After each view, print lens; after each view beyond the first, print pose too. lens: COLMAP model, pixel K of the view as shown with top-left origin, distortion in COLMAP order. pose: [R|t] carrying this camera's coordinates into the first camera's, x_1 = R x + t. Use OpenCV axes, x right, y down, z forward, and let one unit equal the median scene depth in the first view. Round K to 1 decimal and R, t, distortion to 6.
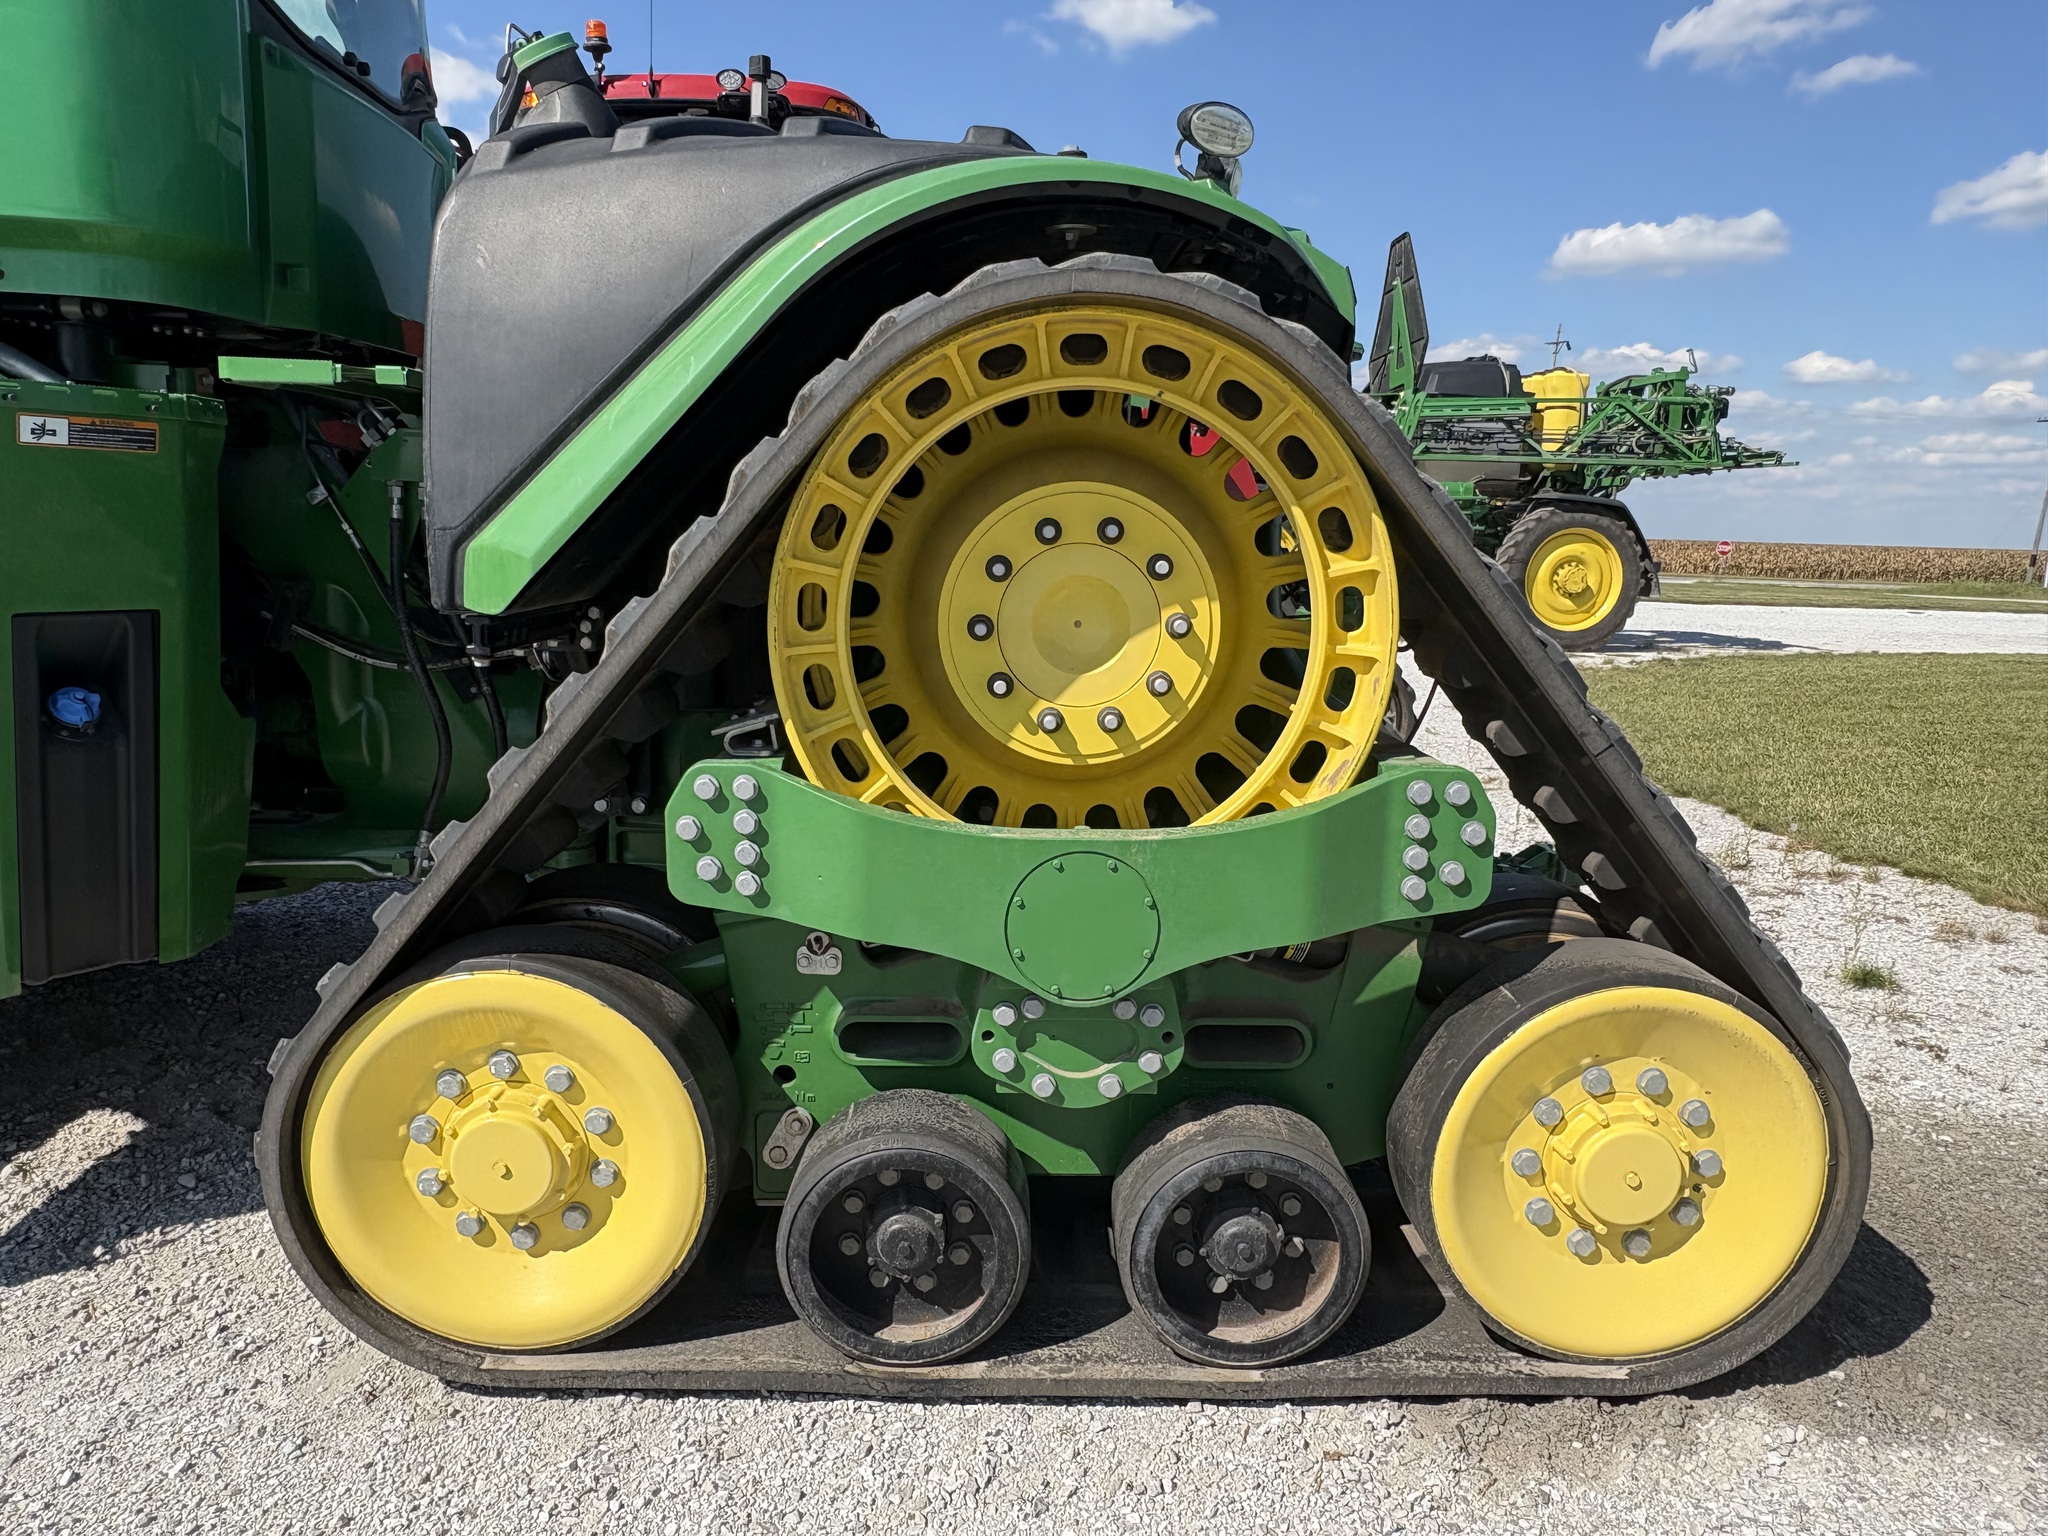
lens RADIAL K [[1432.1, 0, 1029.0], [0, 1432.1, 781.1], [0, 0, 1]] dist [-0.003590, 0.003269]
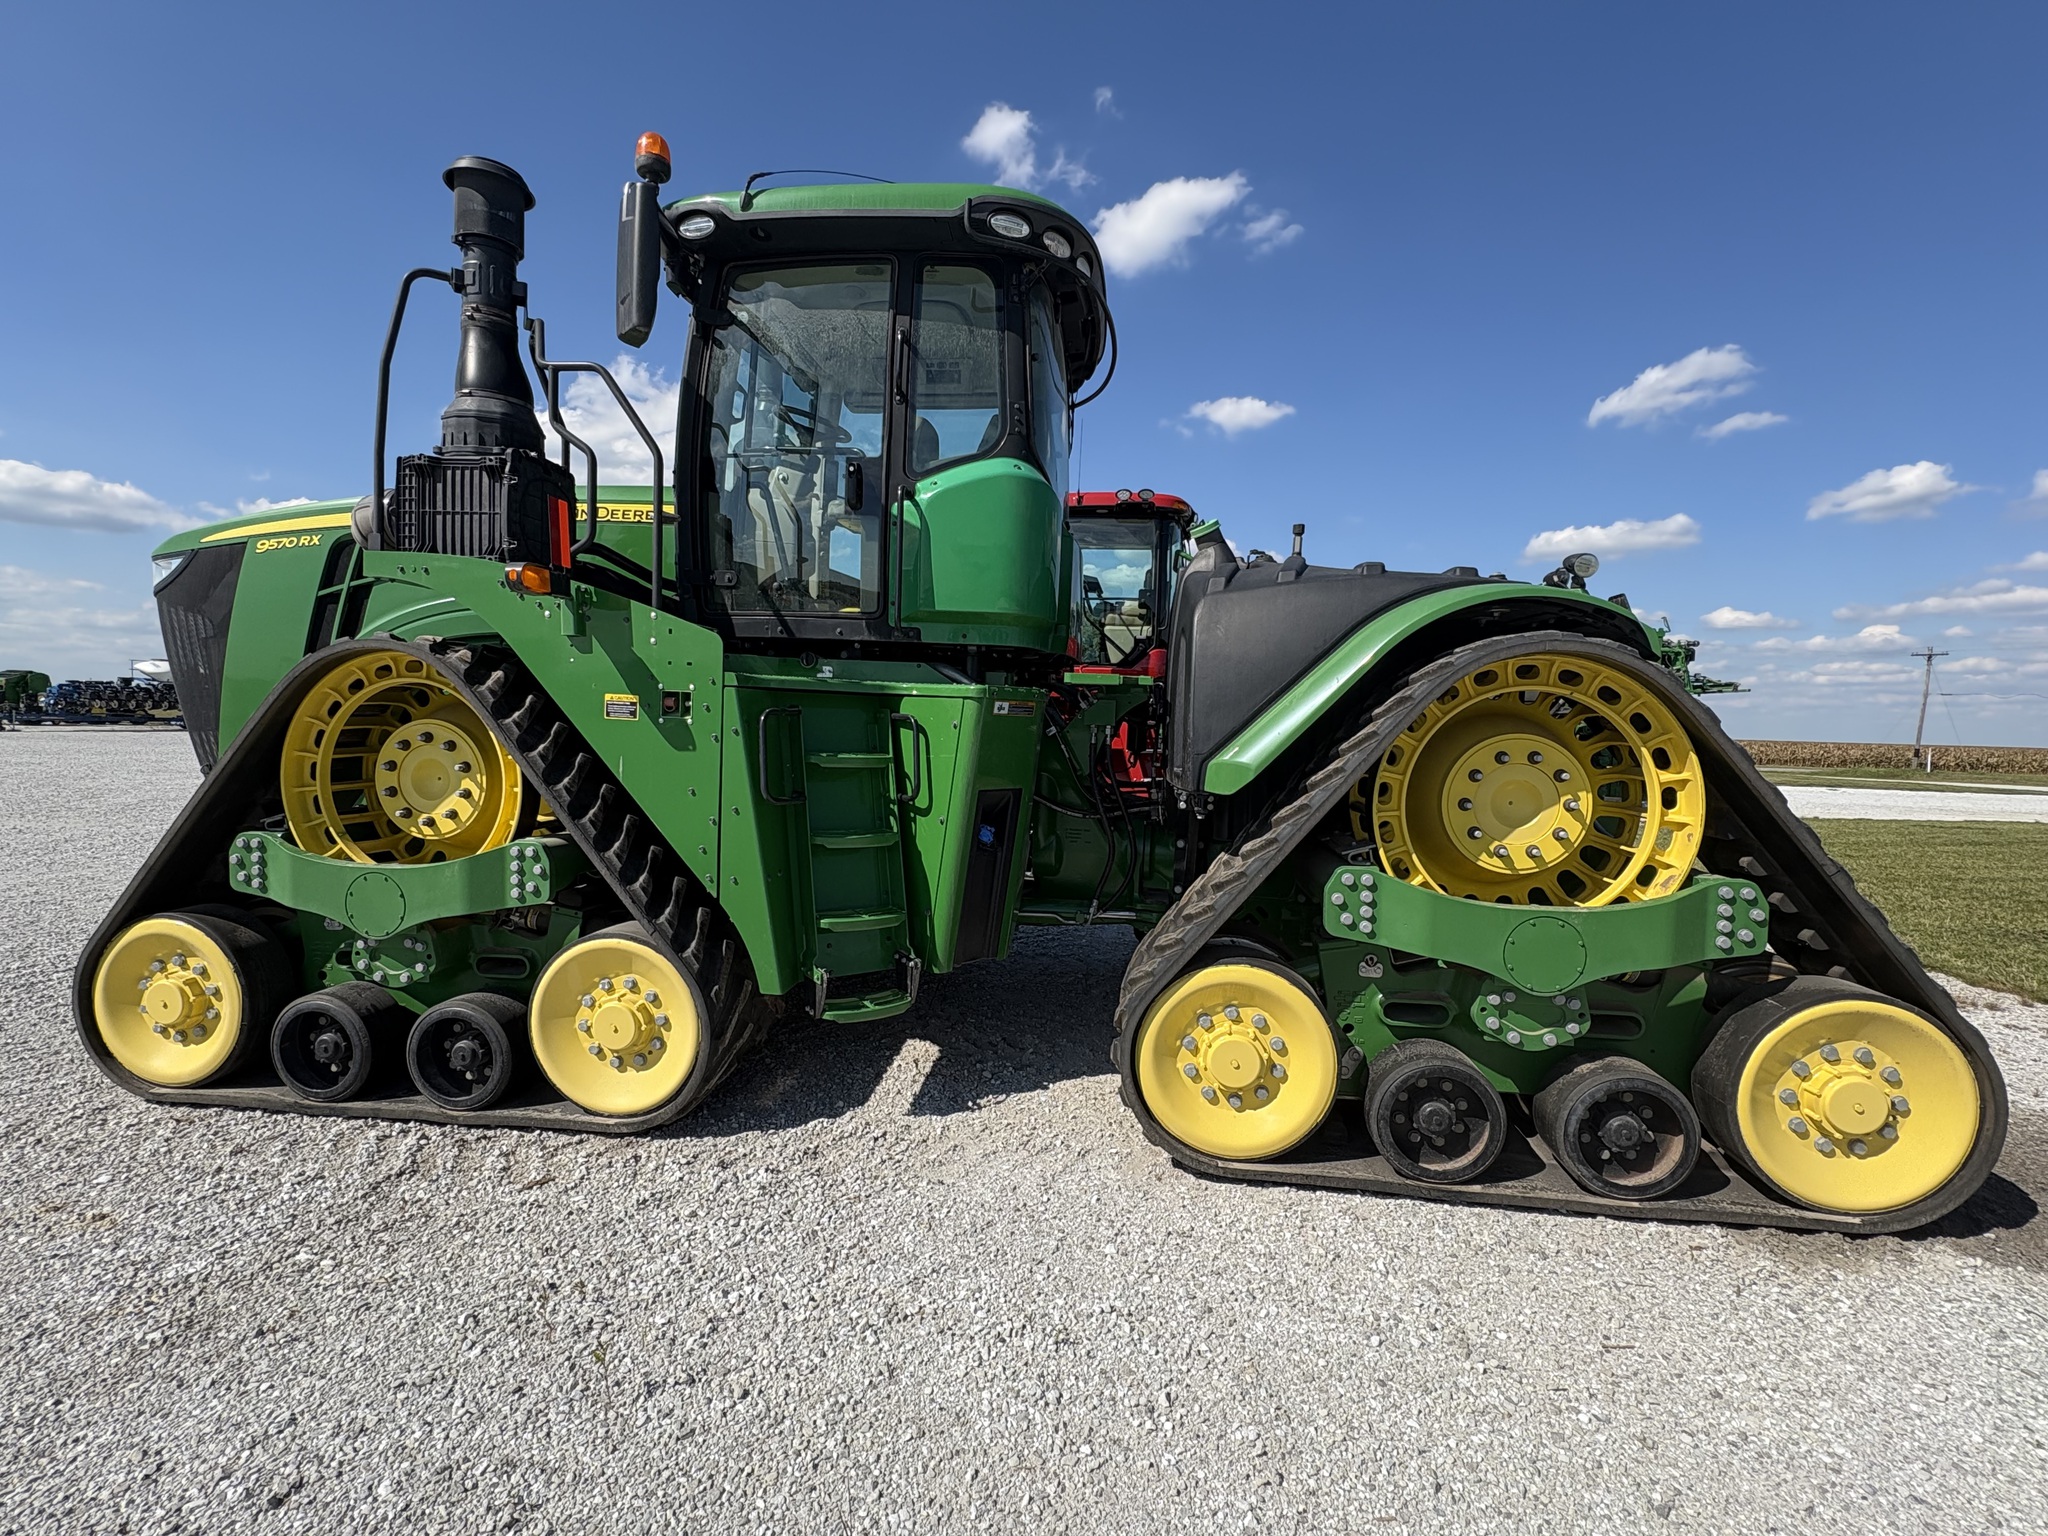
lens RADIAL K [[920.9, 0, 1020.8], [0, 920.9, 767.4], [0, 0, 1]] dist [-0.000596, 0.000506]
pose [[0.986975, 0.009501, -0.160590, -0.447442], [-0.030326, 0.991345, -0.127731, 0.026527], [0.157986, 0.130938, 0.978721, -0.381853]]
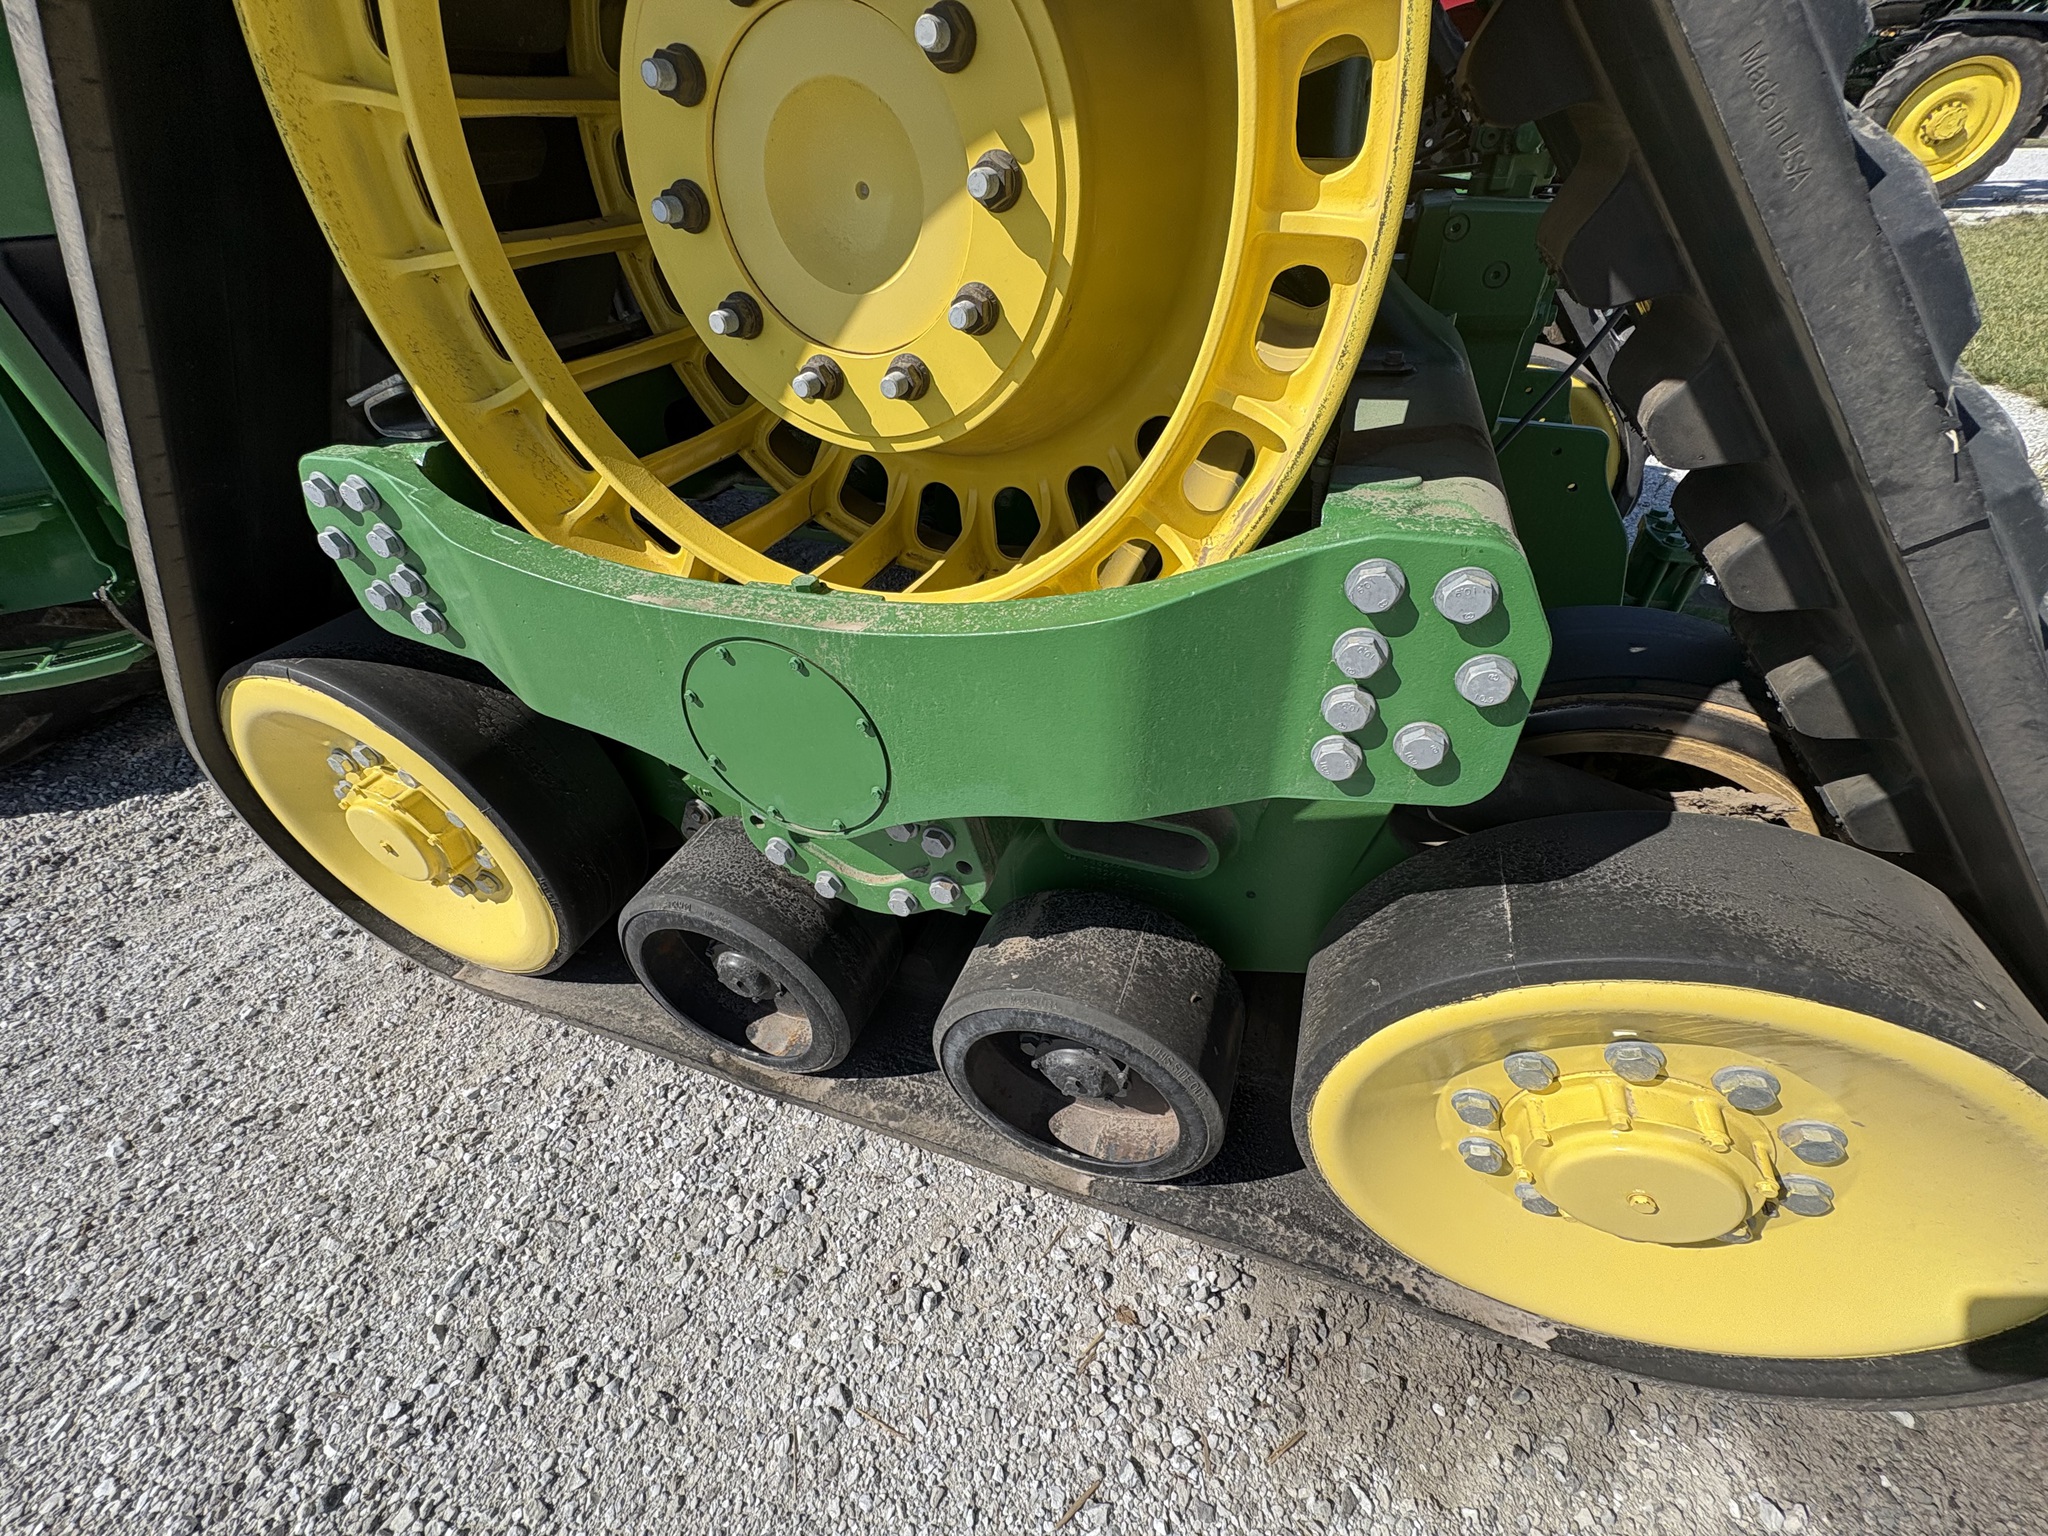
lens RADIAL K [[818.6, 0, 1022.5], [0, 818.6, 768.3], [0, 0, 1]] dist [0.000029, -0.000177]
pose [[0.932177, 0.165966, -0.321717, 0.245126], [0.002720, 0.885476, 0.464678, -0.058442], [0.361993, -0.434037, 0.824968, 0.670302]]
